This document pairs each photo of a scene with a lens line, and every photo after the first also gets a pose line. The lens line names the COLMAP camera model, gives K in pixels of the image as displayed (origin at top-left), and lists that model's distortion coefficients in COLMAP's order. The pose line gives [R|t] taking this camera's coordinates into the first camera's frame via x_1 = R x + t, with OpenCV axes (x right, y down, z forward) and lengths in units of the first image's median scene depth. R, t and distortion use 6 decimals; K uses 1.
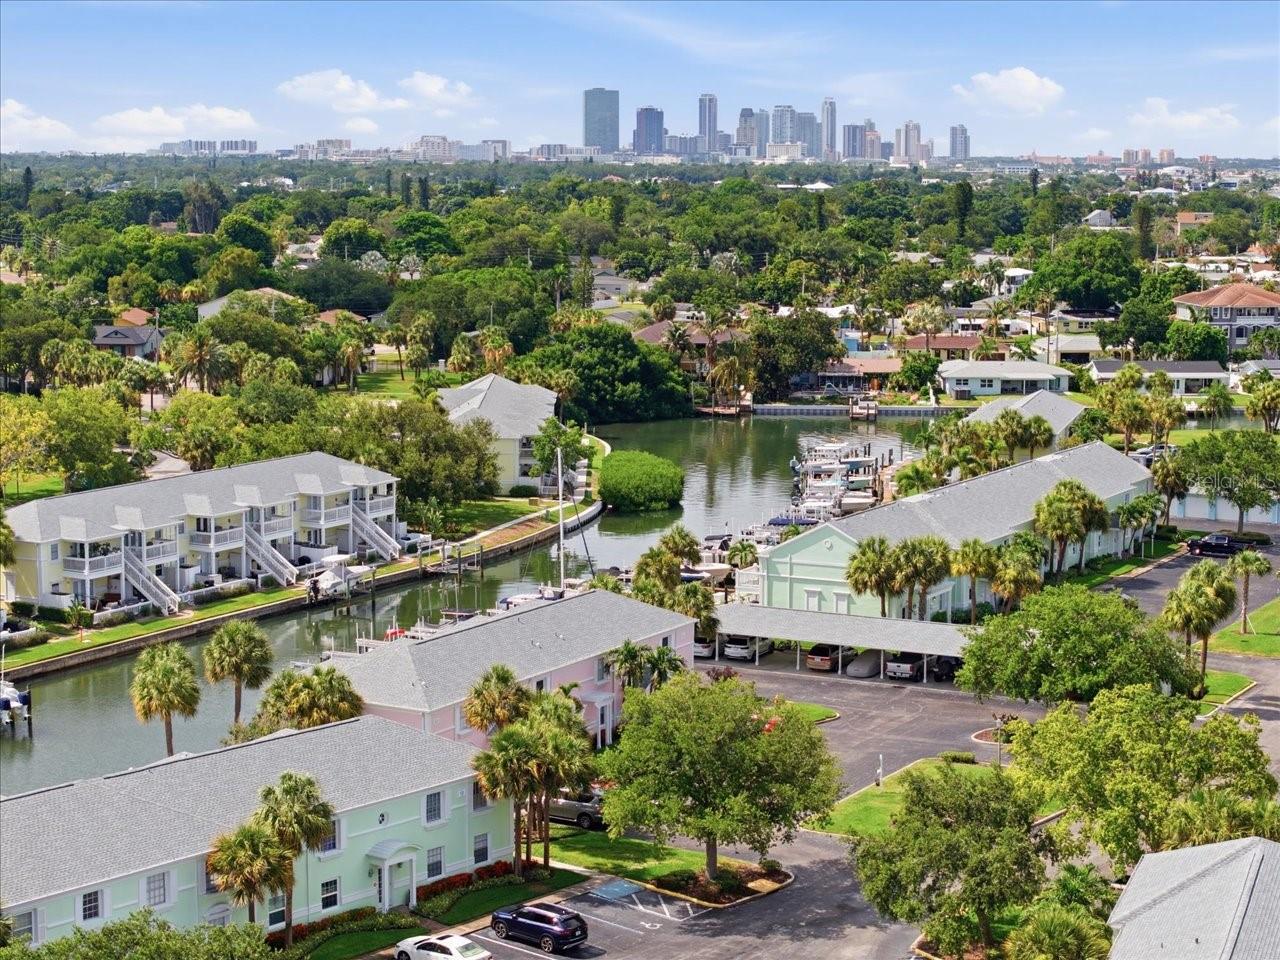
lens RADIAL K [[2568.4, 0, 640.0], [0, 2568.4, 480.0], [0, 0, 1]] dist [-0.245043, 0.752781]
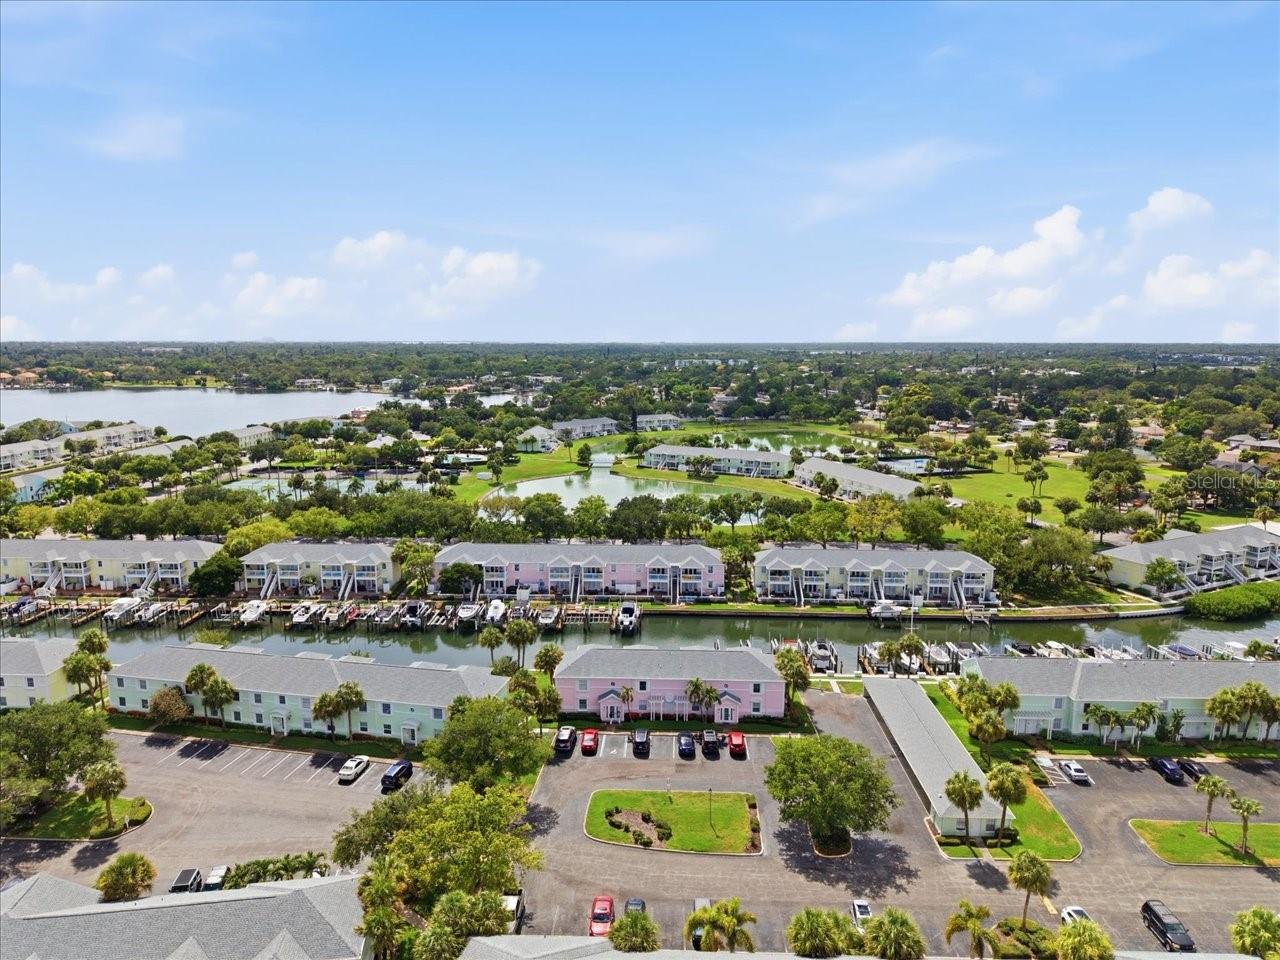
lens RADIAL K [[849.9, 0, 641.3], [0, 849.9, 482.2], [0, 0, 1]] dist [0.069114, -0.085583]
pose [[0.458293, 0.147327, -0.876506, 0.402707], [-0.116771, 0.987599, 0.104944, -0.119427], [0.881097, 0.054255, 0.469813, 0.409747]]
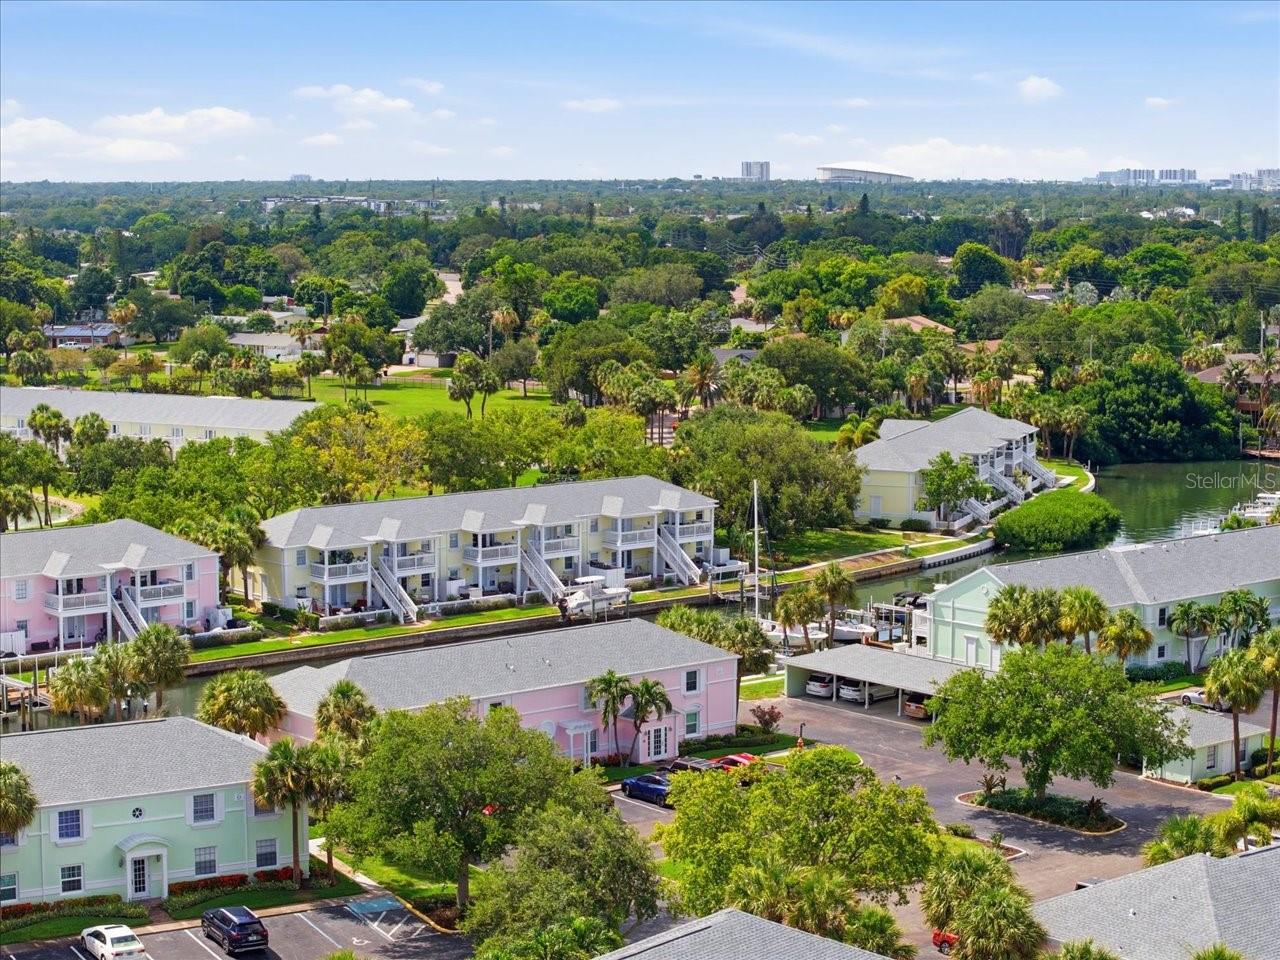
lens RADIAL K [[2560.5, 0, 640.0], [0, 2560.5, 480.0], [0, 0, 1]] dist [-0.151790, 0.325310]
pose [[0.931945, 0.040966, -0.360279, 0.247803], [-0.044918, 0.998987, -0.002601, -0.006697], [0.359808, 0.018607, 0.932841, 0.045159]]
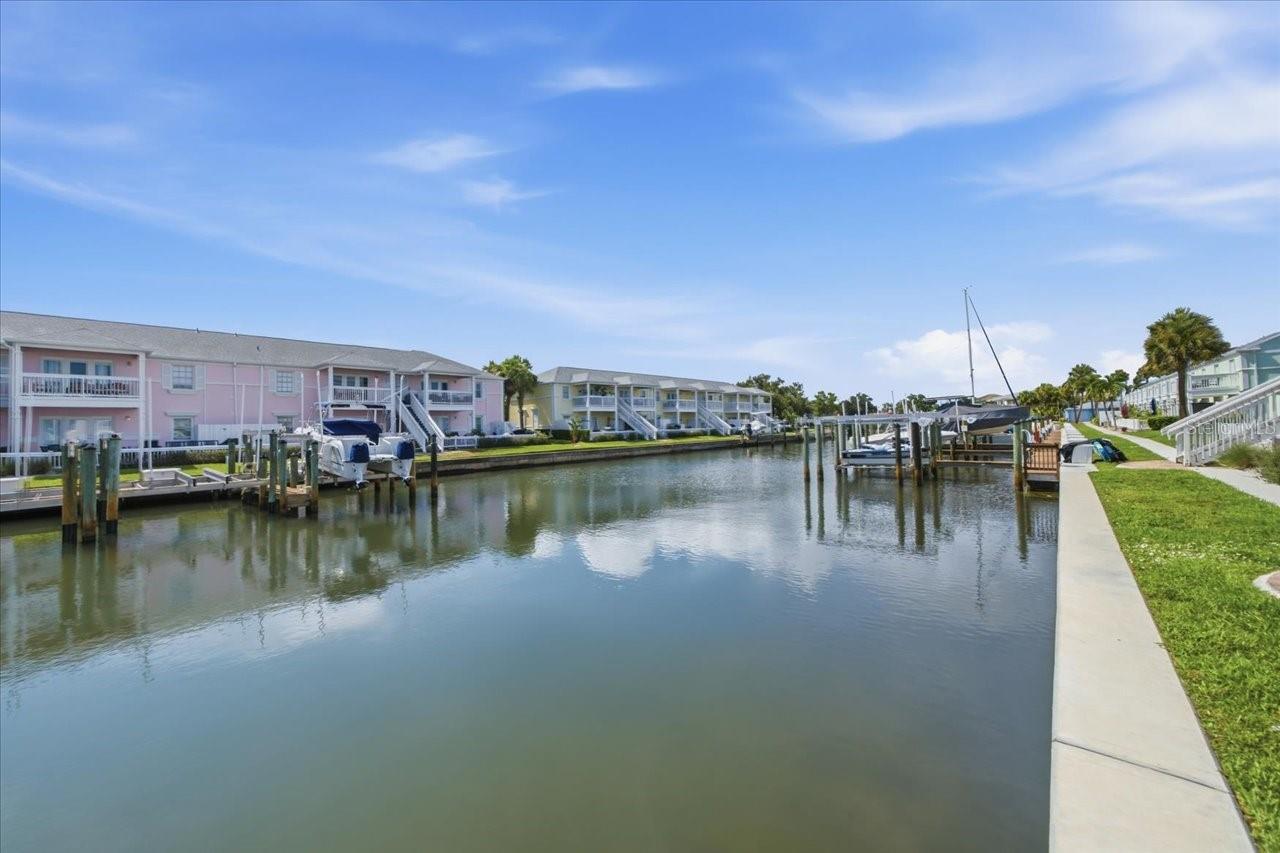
lens RADIAL K [[502.0, 0, 634.1], [0, 502.0, 402.0], [0, 0, 1]] dist [0.022839, -0.000117]
pose [[0.975526, -0.036274, -0.216870, -0.117367], [-0.000460, 0.985960, -0.166982, 0.068499], [0.219882, 0.162995, 0.961813, 0.646257]]
